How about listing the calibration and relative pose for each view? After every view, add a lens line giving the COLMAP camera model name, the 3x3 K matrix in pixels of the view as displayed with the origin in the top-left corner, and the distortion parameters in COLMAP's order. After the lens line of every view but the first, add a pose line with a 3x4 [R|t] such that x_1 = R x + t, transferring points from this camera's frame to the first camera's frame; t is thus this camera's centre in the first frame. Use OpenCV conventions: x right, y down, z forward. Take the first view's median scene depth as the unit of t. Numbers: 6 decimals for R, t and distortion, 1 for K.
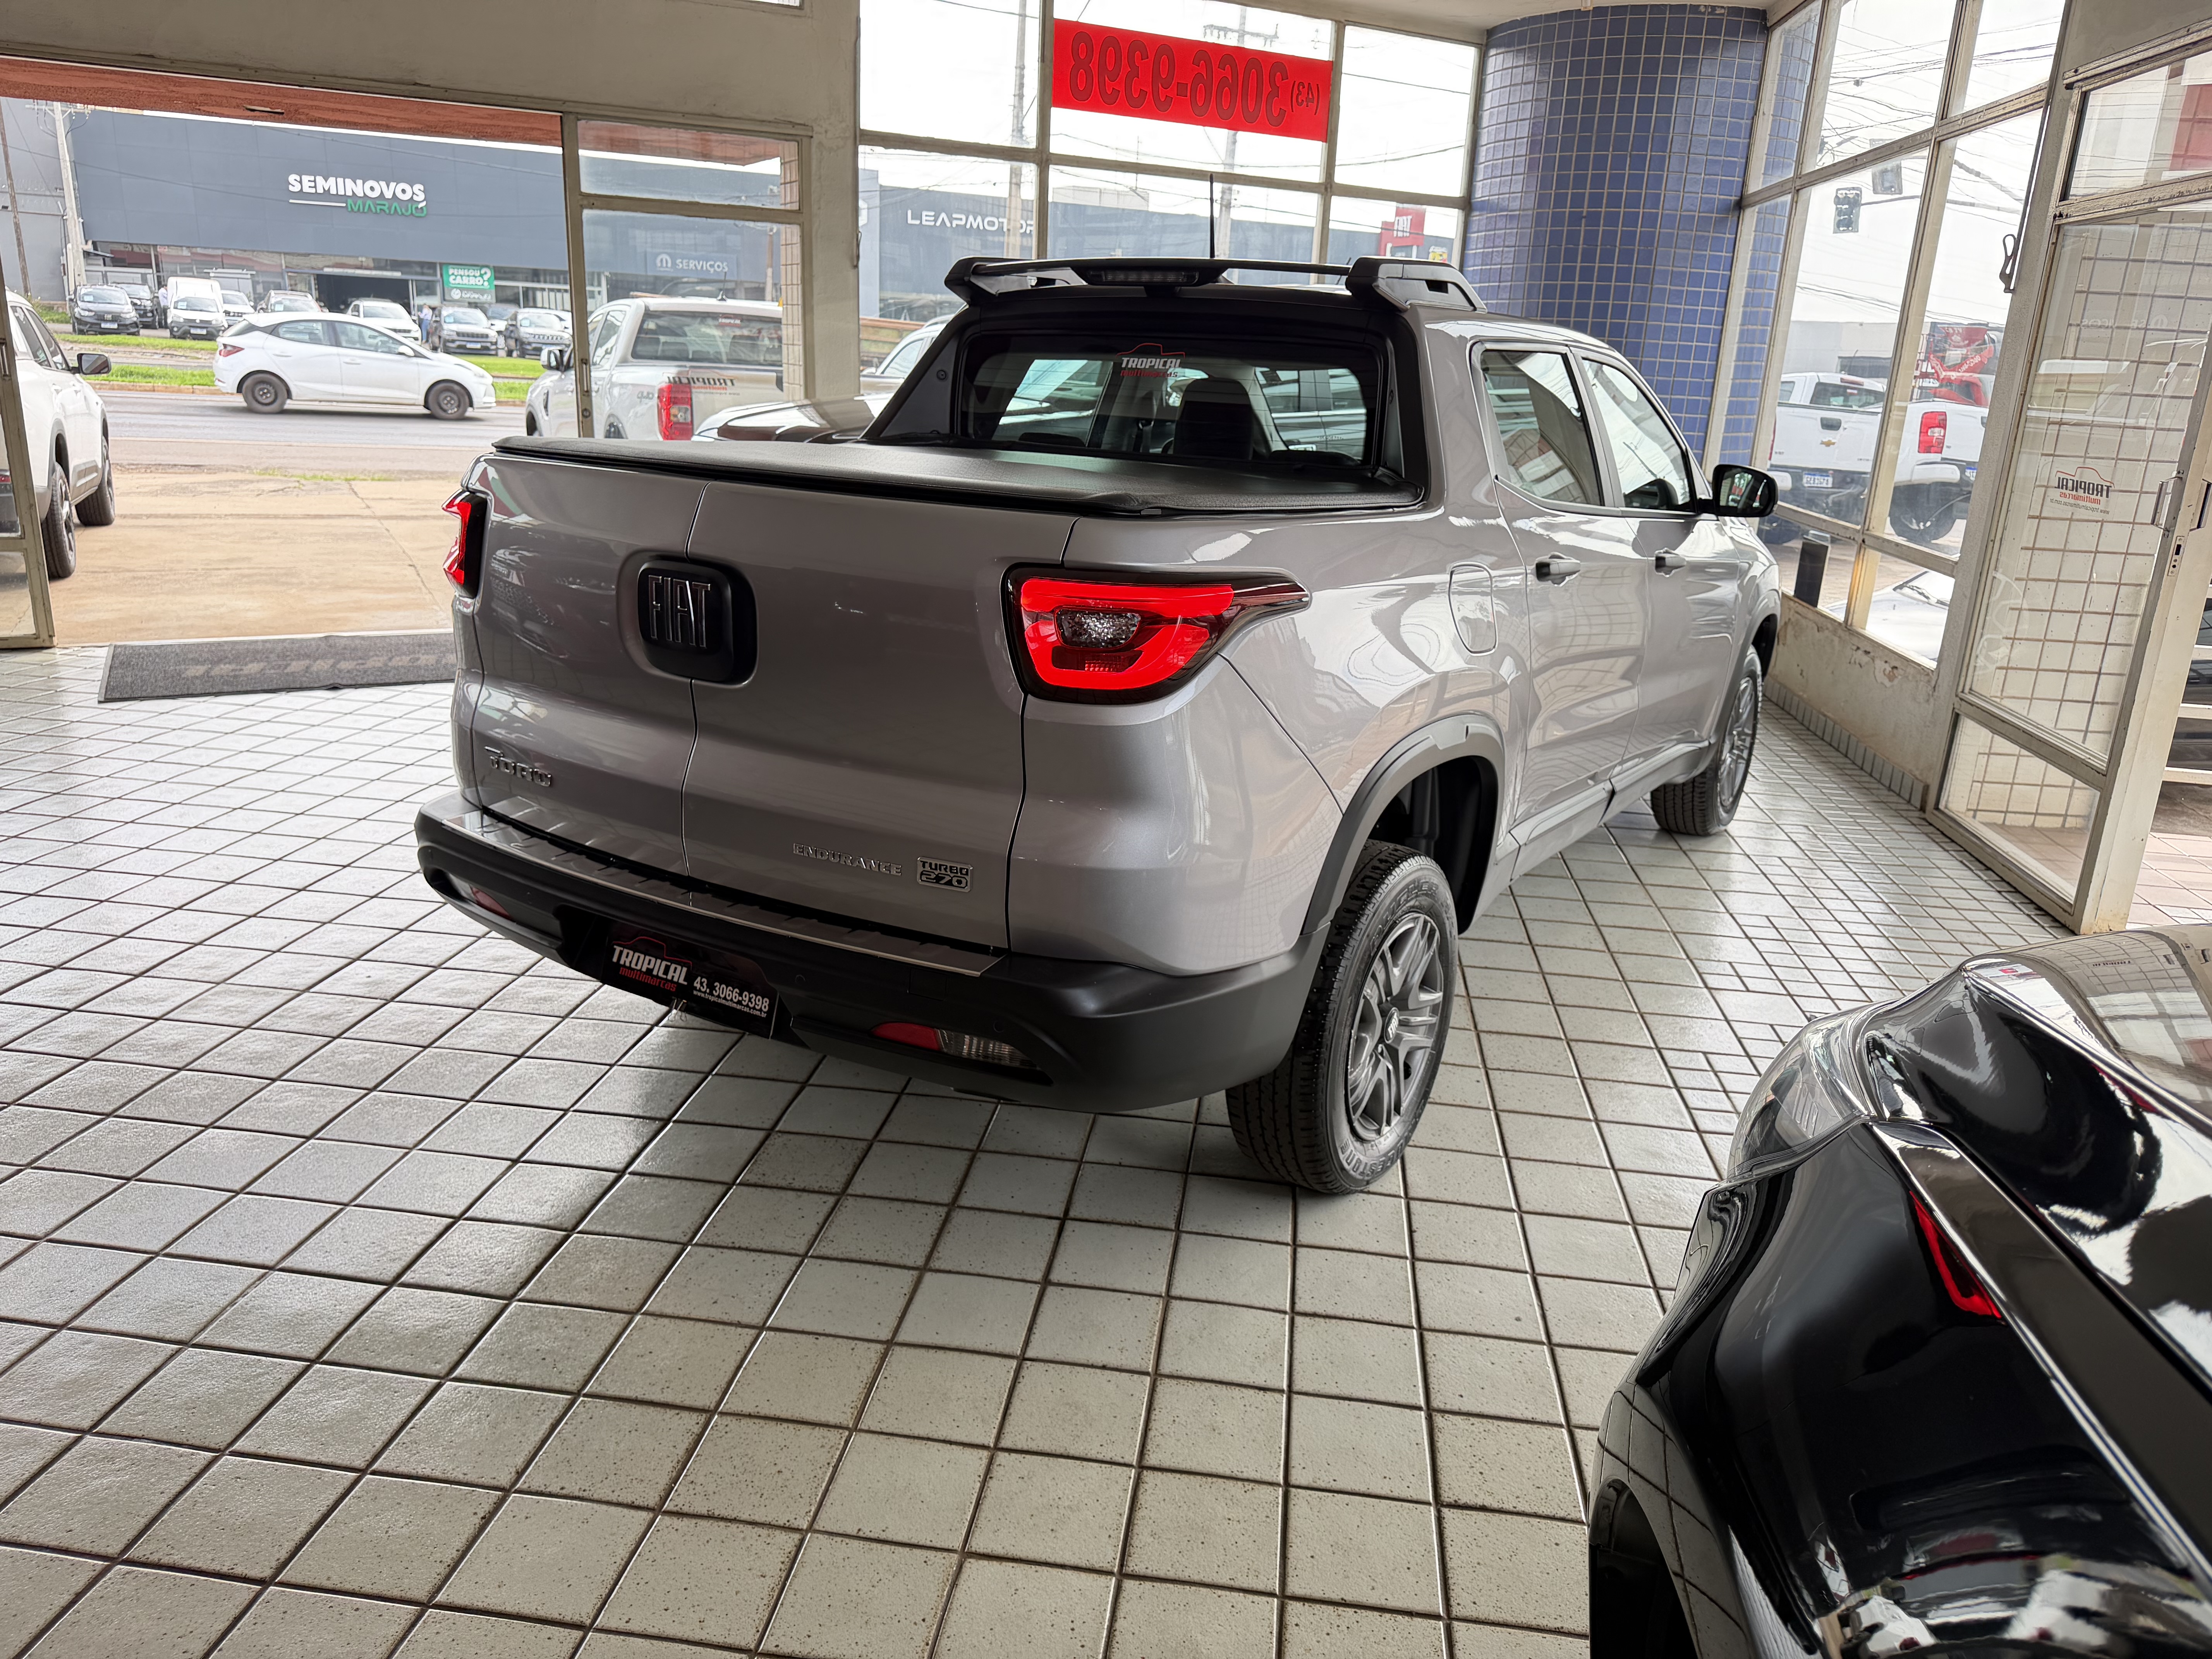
lens RADIAL K [[1587.3, 0, 1106.0], [0, 1587.3, 829.5], [0, 0, 1]] dist [0.002895, -0.000136]
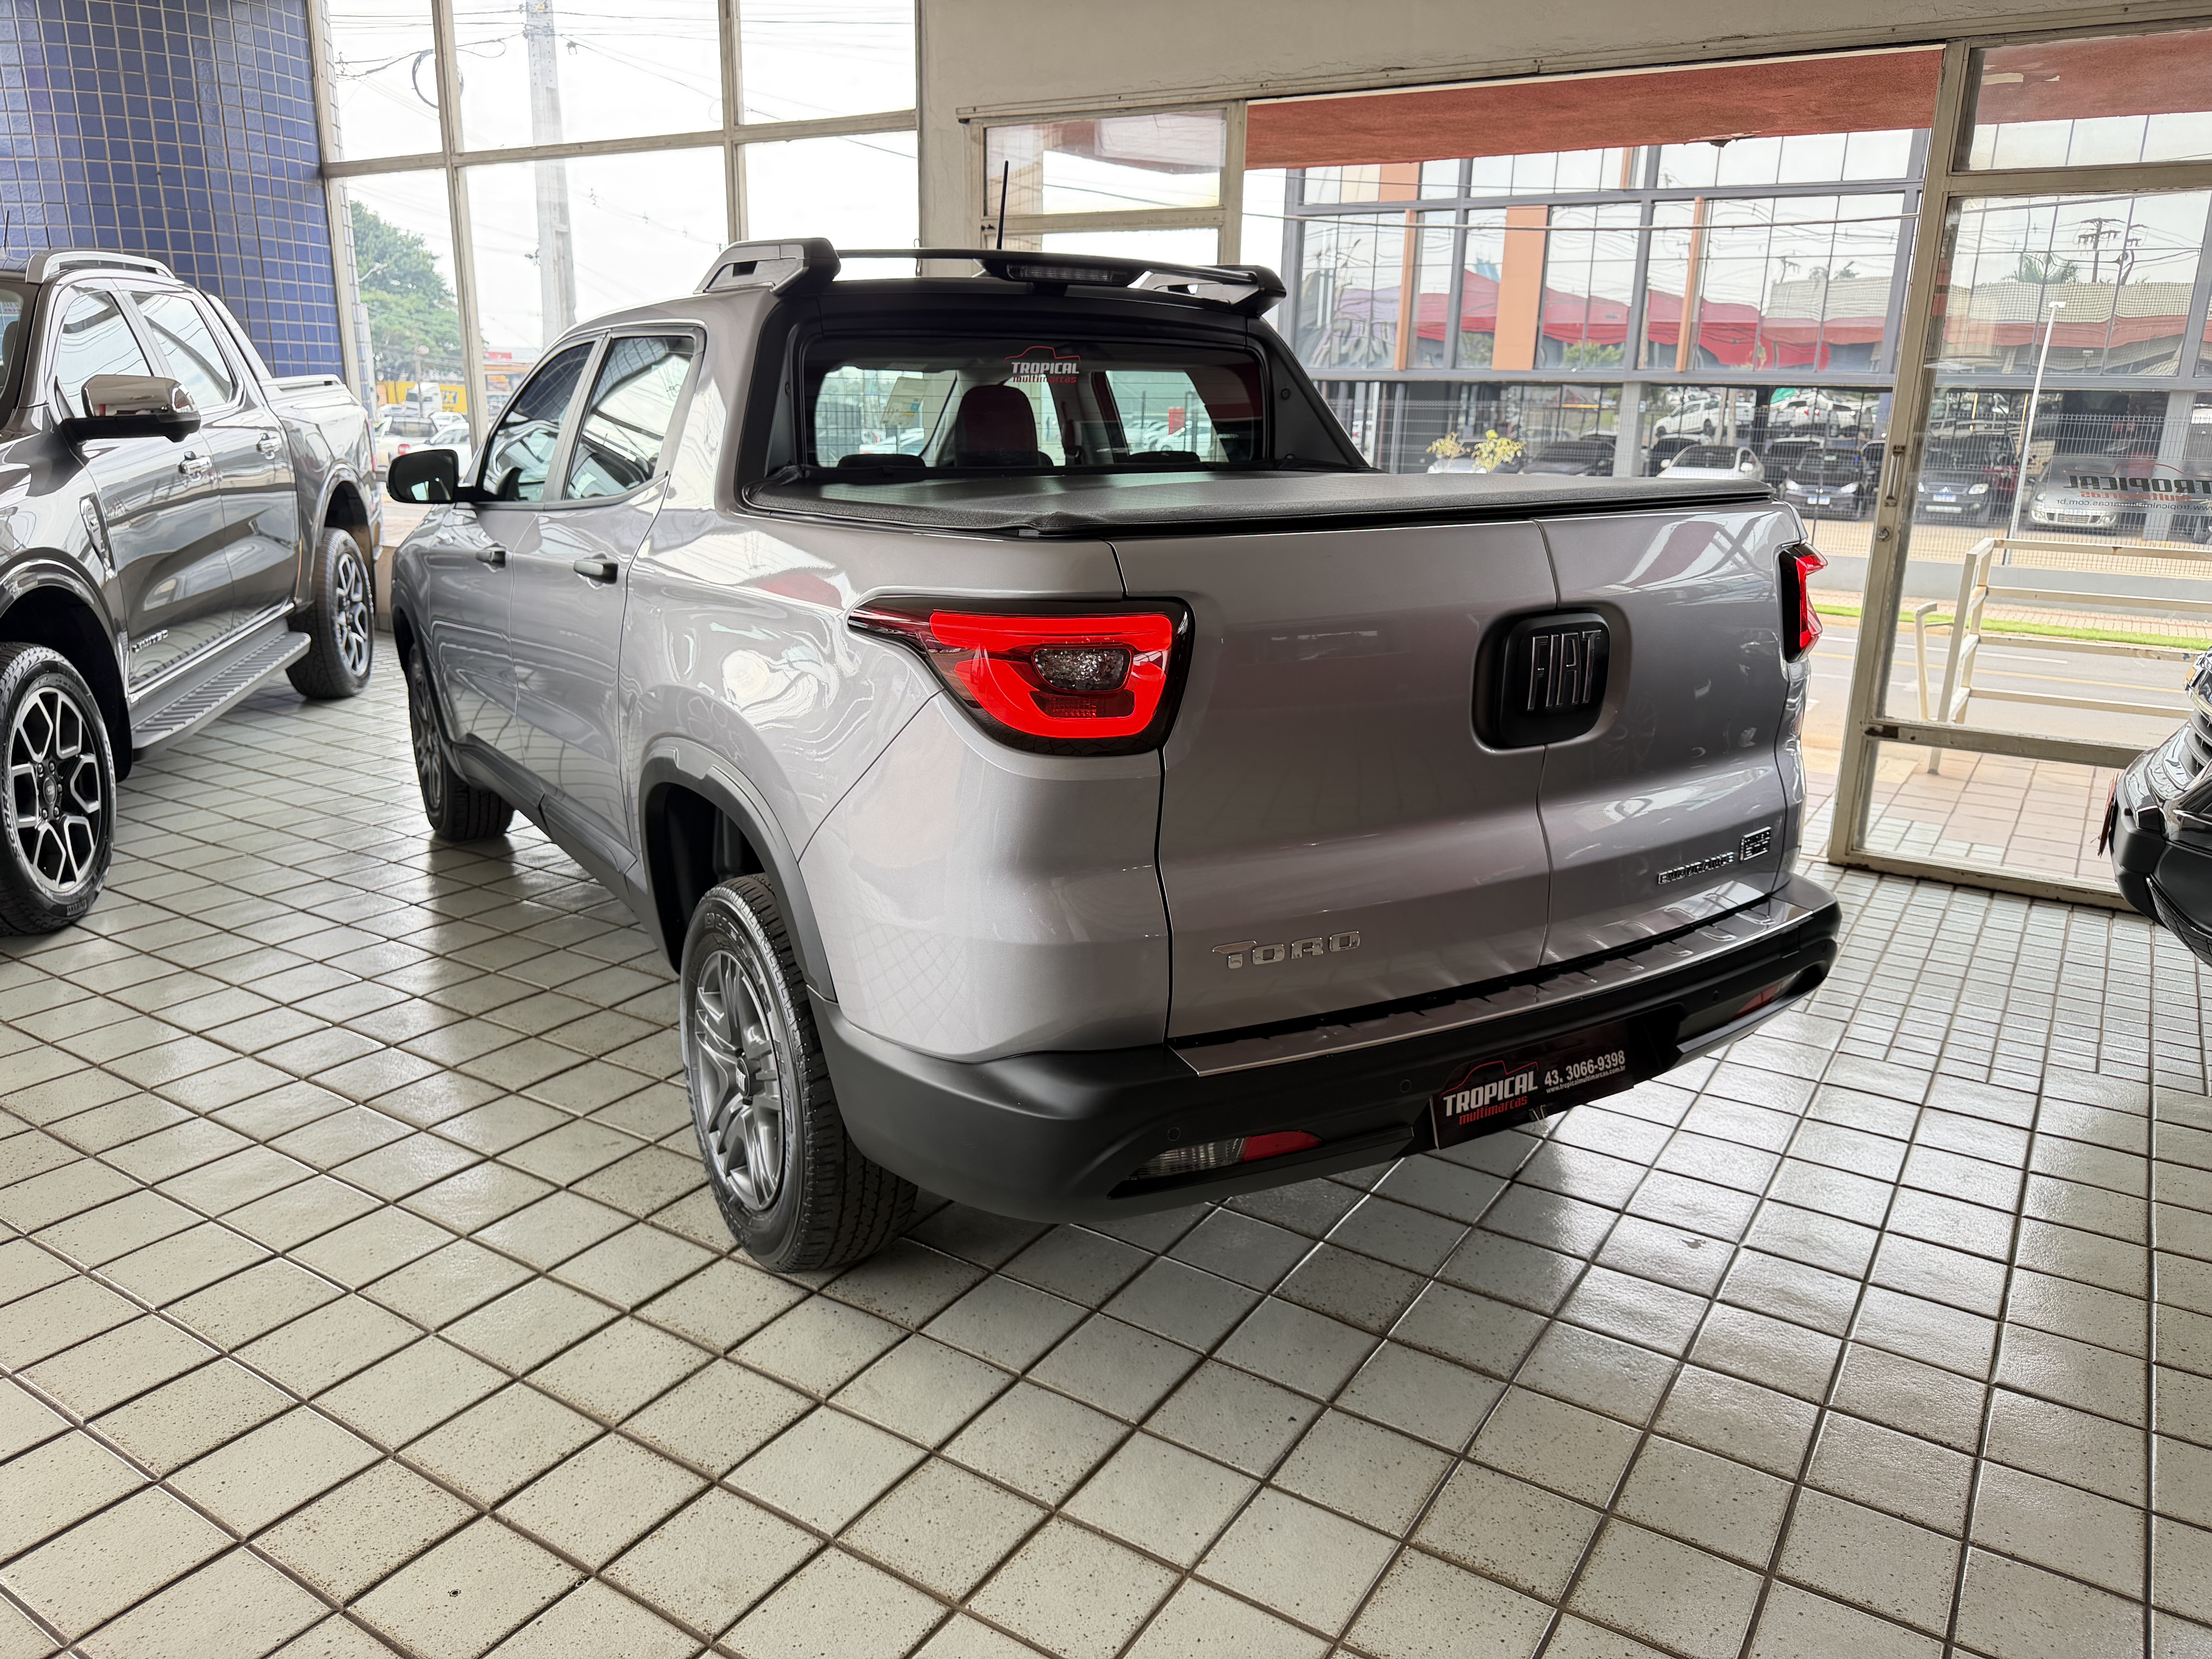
lens RADIAL K [[1587.3, 0, 1106.0], [0, 1587.3, 829.5], [0, 0, 1]] dist [0.002895, -0.000136]
pose [[0.427182, -0.284310, 0.858303, -0.820750], [0.268340, 0.946372, 0.179928, -0.197711], [-0.863429, 0.153455, 0.480564, 0.579753]]
